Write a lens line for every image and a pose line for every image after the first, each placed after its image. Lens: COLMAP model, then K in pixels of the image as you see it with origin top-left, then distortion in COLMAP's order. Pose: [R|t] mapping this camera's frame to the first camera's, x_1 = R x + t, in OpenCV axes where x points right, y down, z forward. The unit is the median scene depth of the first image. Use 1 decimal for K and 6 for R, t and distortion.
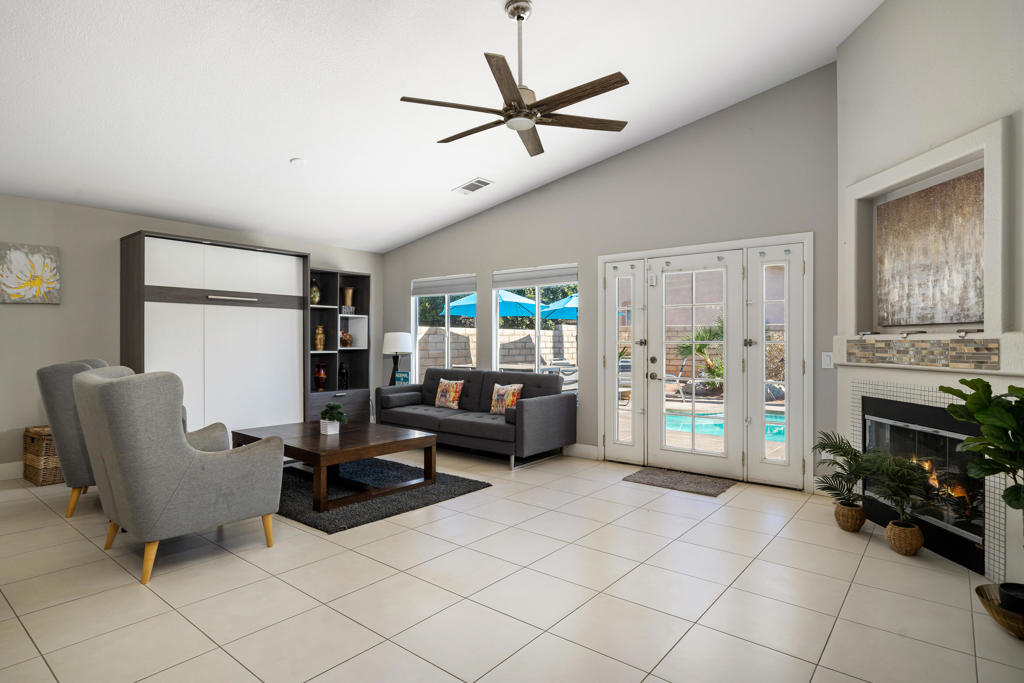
lens RADIAL K [[543.7, 0, 503.7], [0, 543.7, 336.4], [0, 0, 1]] dist [-0.005492, -0.000277]
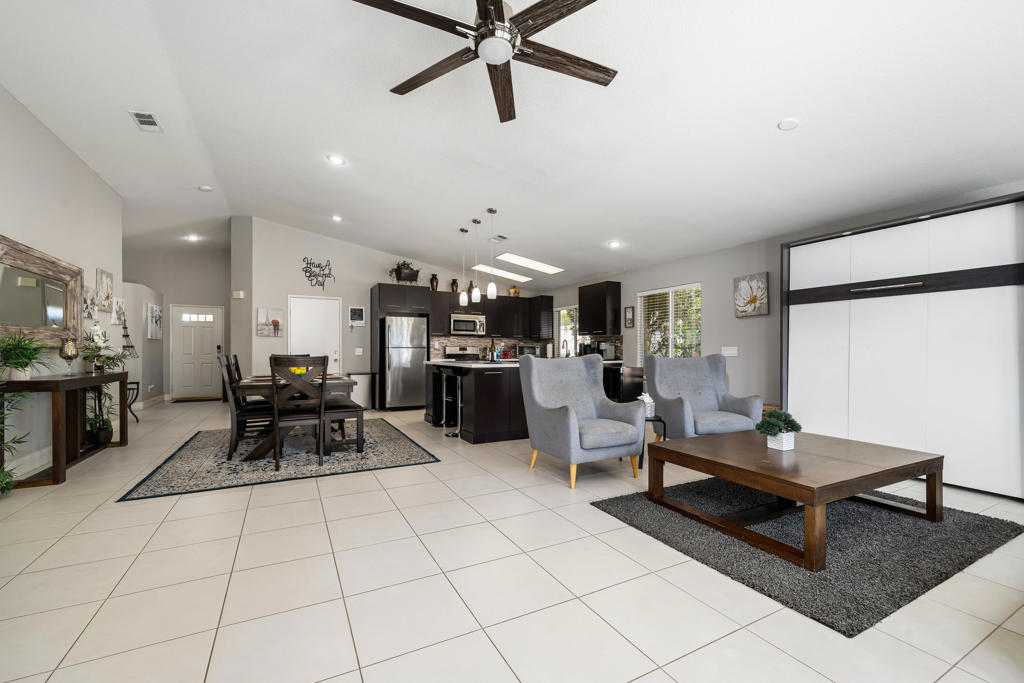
lens RADIAL K [[419.2, 0, 504.5], [0, 419.2, 349.2], [0, 0, 1]] dist [-0.004471, -0.000057]
pose [[-0.390399, -0.009080, -0.920601, 0.301046], [0.005594, 0.999909, -0.012235, 0.028172], [0.920629, -0.009927, -0.390312, 0.642139]]
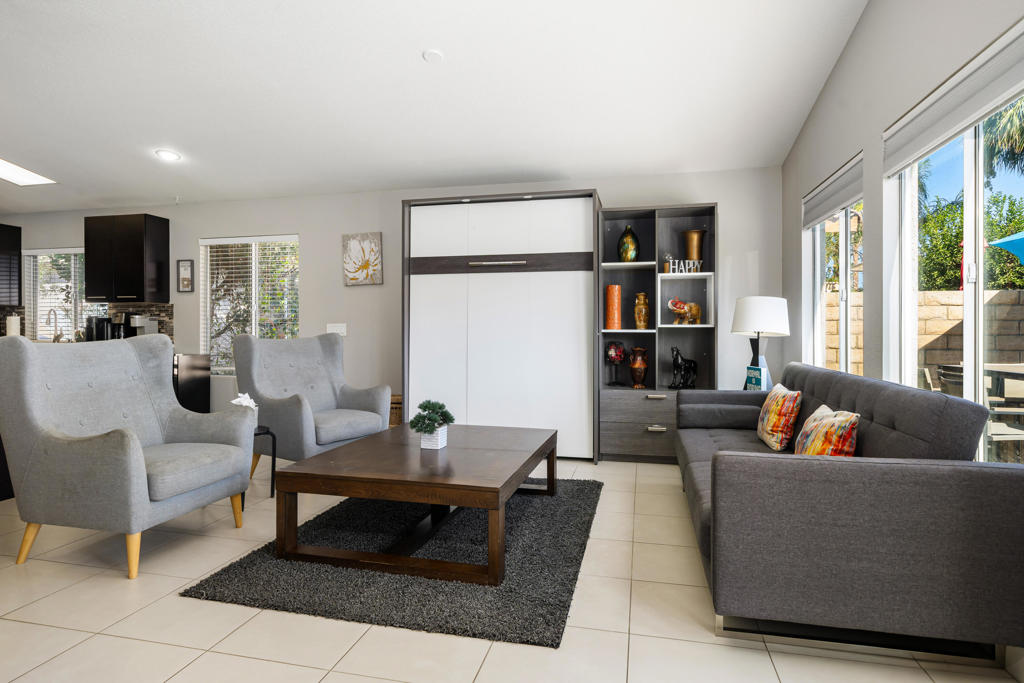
lens RADIAL K [[569.1, 0, 509.9], [0, 569.1, 335.4], [0, 0, 1]] dist [-0.001311, 0.001514]
pose [[0.439760, 0.003661, -0.898108, 0.252900], [0.009318, 0.999919, 0.008638, 0.028411], [0.898067, -0.012167, 0.439690, 0.580564]]
